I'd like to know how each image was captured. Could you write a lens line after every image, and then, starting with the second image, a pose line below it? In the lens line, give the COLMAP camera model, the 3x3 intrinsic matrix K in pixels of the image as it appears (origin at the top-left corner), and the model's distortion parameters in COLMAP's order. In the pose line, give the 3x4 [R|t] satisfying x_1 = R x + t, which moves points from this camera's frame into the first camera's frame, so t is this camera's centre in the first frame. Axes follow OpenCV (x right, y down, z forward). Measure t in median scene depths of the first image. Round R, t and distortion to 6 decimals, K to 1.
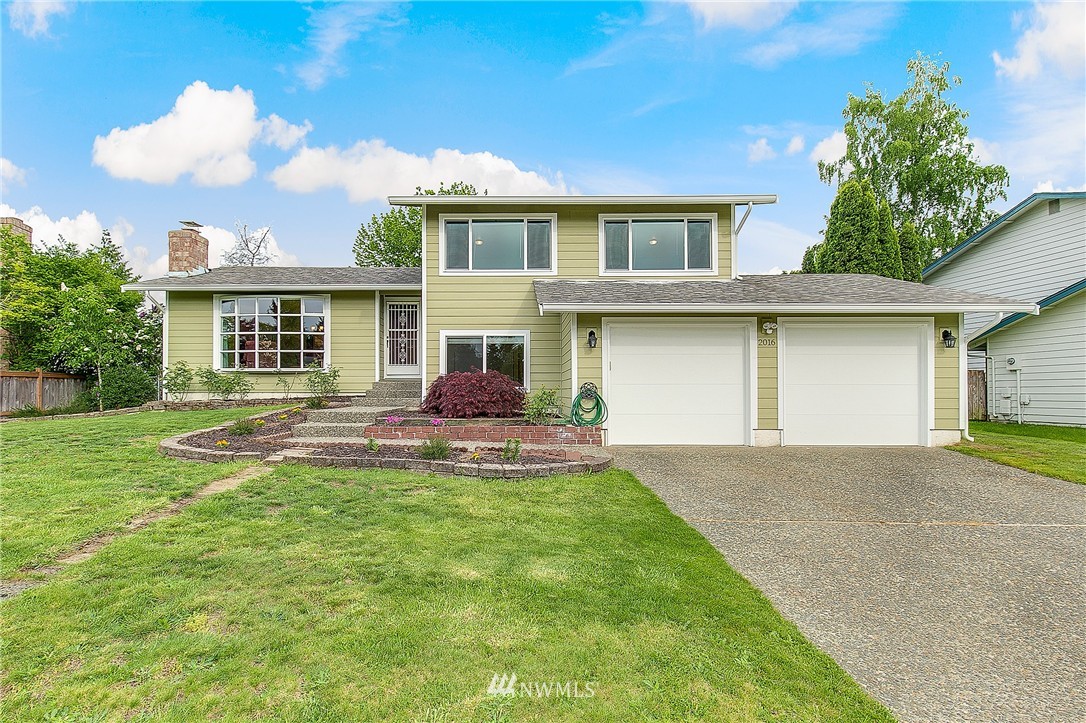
lens RADIAL K [[534.4, 0, 506.9], [0, 534.4, 382.4], [0, 0, 1]] dist [0.004344, -0.000089]
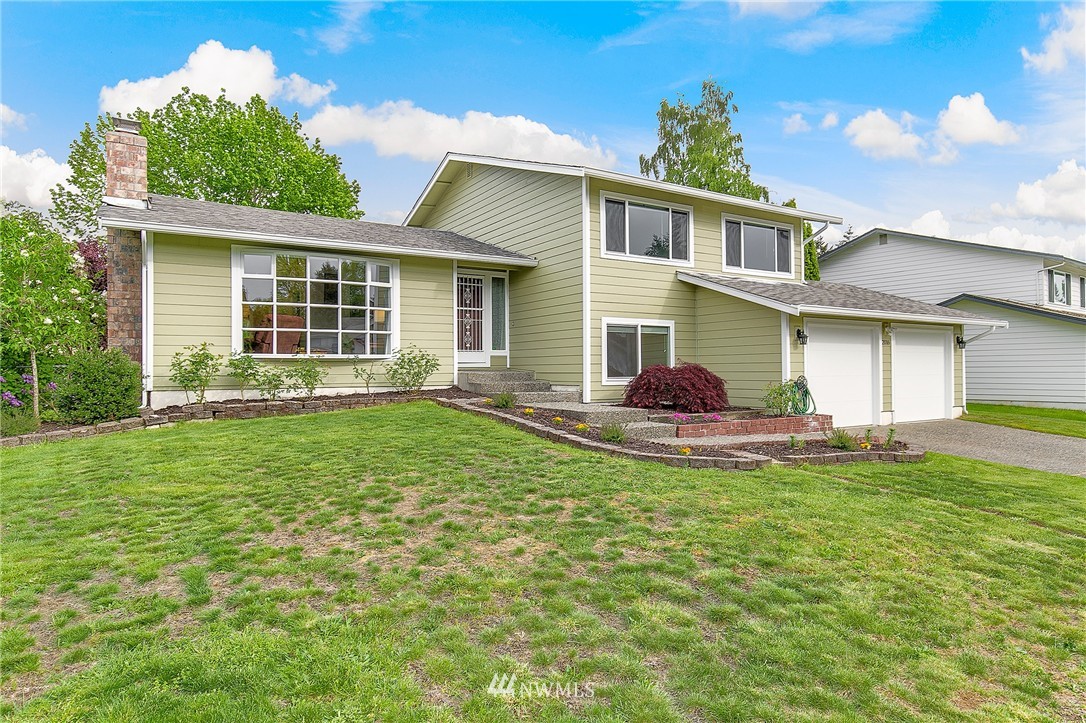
lens RADIAL K [[634.6, 0, 543.0], [0, 634.6, 361.5], [0, 0, 1]] dist [0.000264, -0.000076]
pose [[0.844636, 0.001739, 0.535338, -0.649979], [-0.003368, 0.999992, 0.002065, -0.019667], [-0.535330, -0.003547, 0.844636, 0.112021]]
